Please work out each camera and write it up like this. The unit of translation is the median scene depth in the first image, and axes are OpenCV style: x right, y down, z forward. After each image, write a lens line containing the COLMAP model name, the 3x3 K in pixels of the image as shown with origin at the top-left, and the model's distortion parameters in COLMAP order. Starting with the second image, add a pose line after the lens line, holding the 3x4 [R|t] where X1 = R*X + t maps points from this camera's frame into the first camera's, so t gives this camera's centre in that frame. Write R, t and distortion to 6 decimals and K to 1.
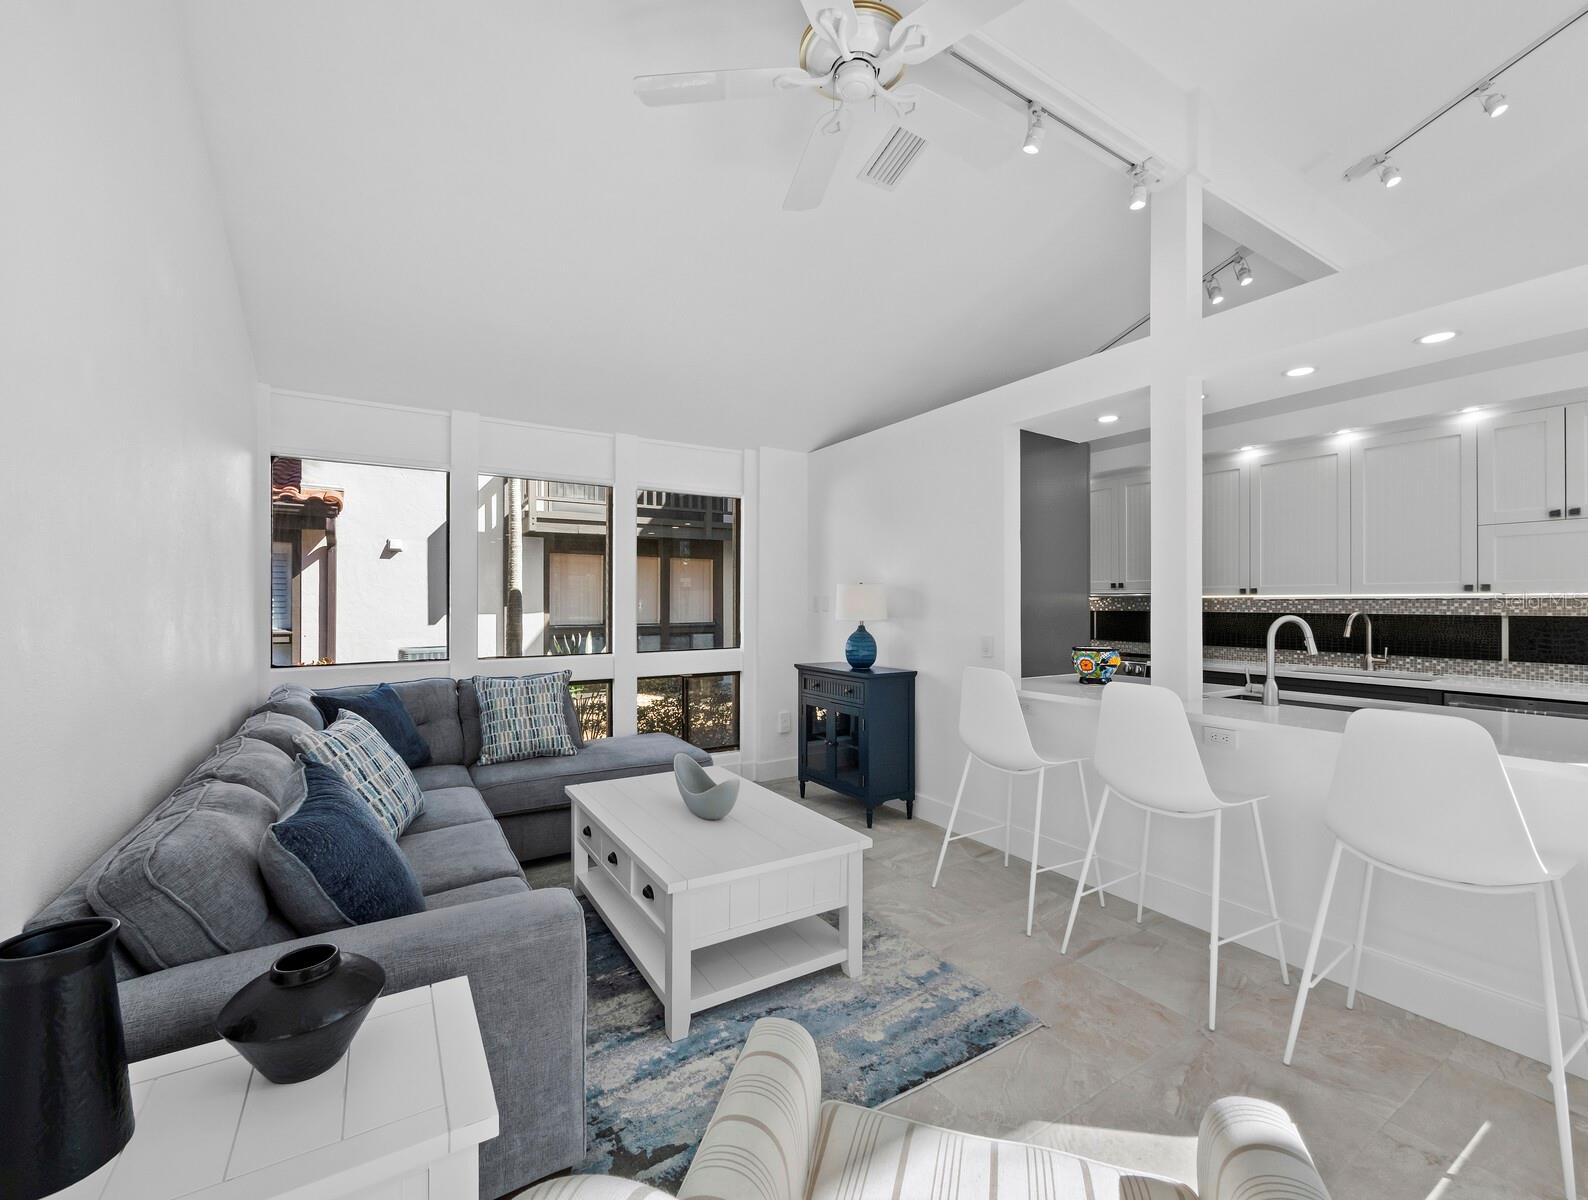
lens RADIAL K [[676.1, 0, 803.1], [0, 676.1, 600.3], [0, 0, 1]] dist [-0.000231, 0.001521]
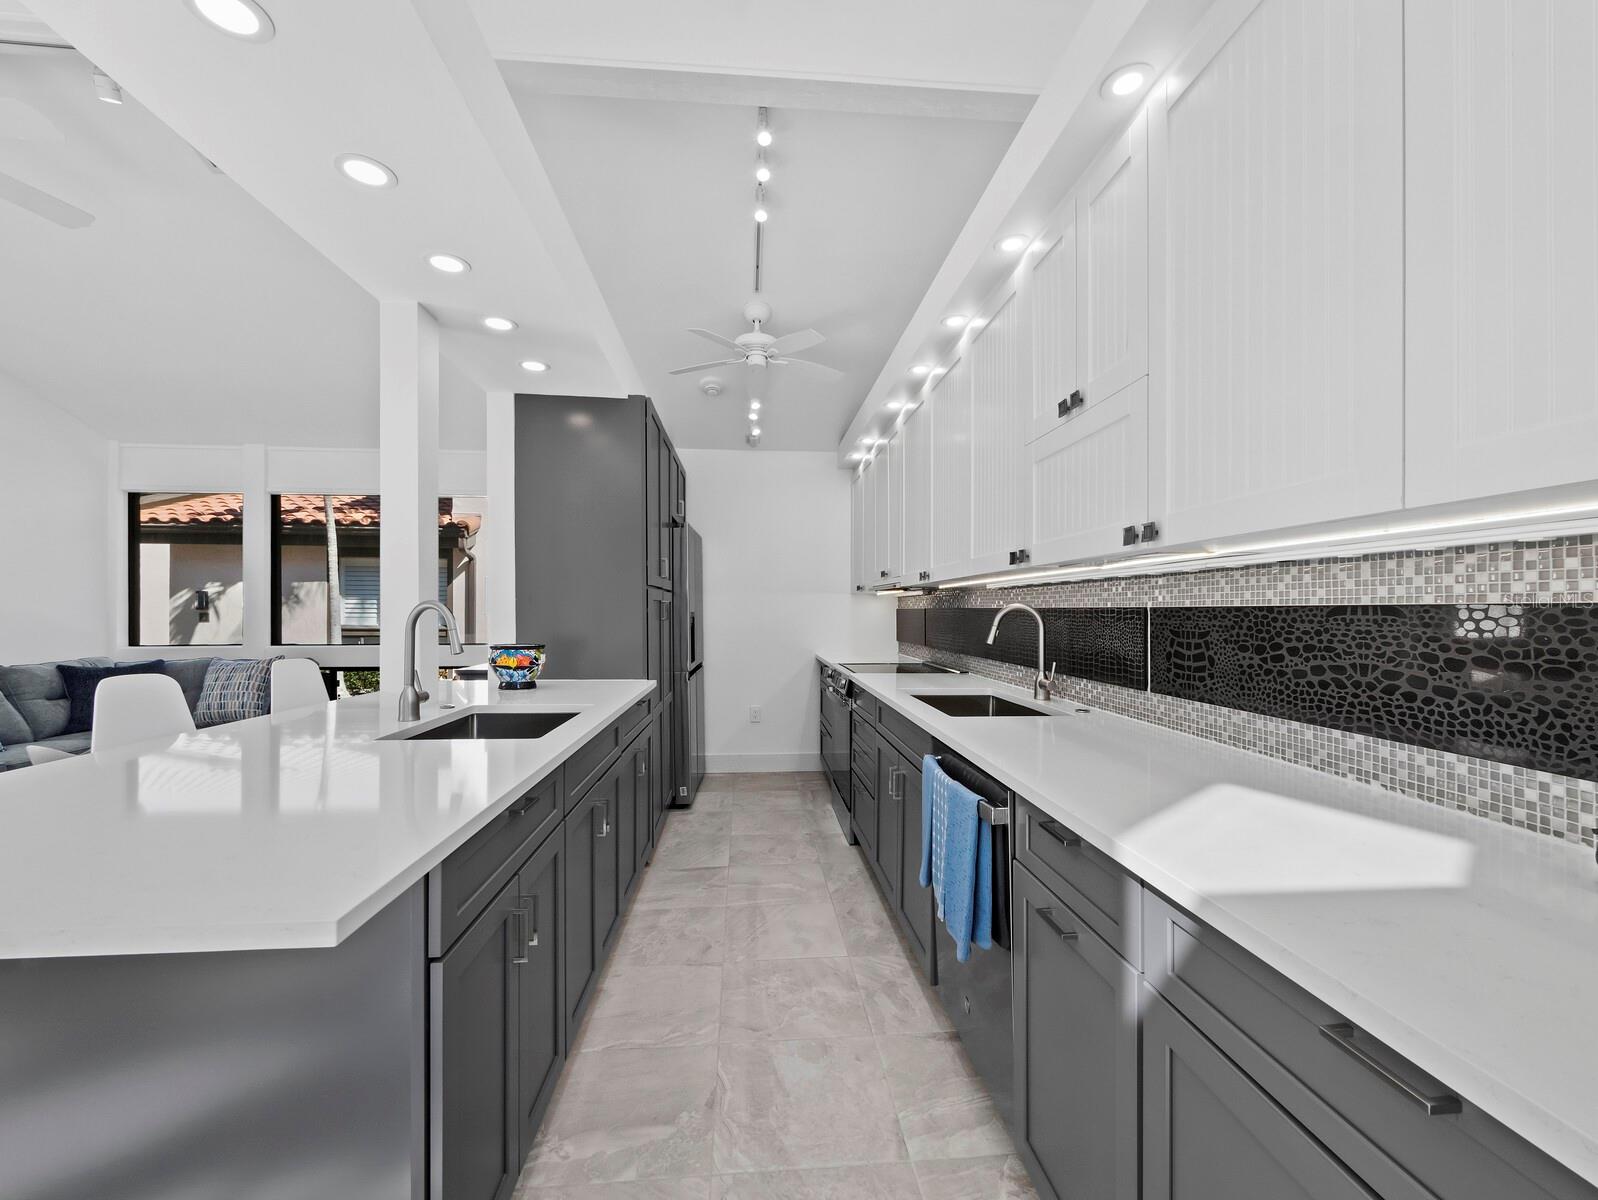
lens RADIAL K [[676.0, 0, 807.5], [0, 676.0, 609.5], [0, 0, 1]] dist [-0.000570, 0.000721]
pose [[0.887740, 0.000034, -0.460345, 1.085309], [0.001159, 0.999997, 0.002309, 0.023597], [0.460344, -0.002584, 0.887737, 0.411495]]
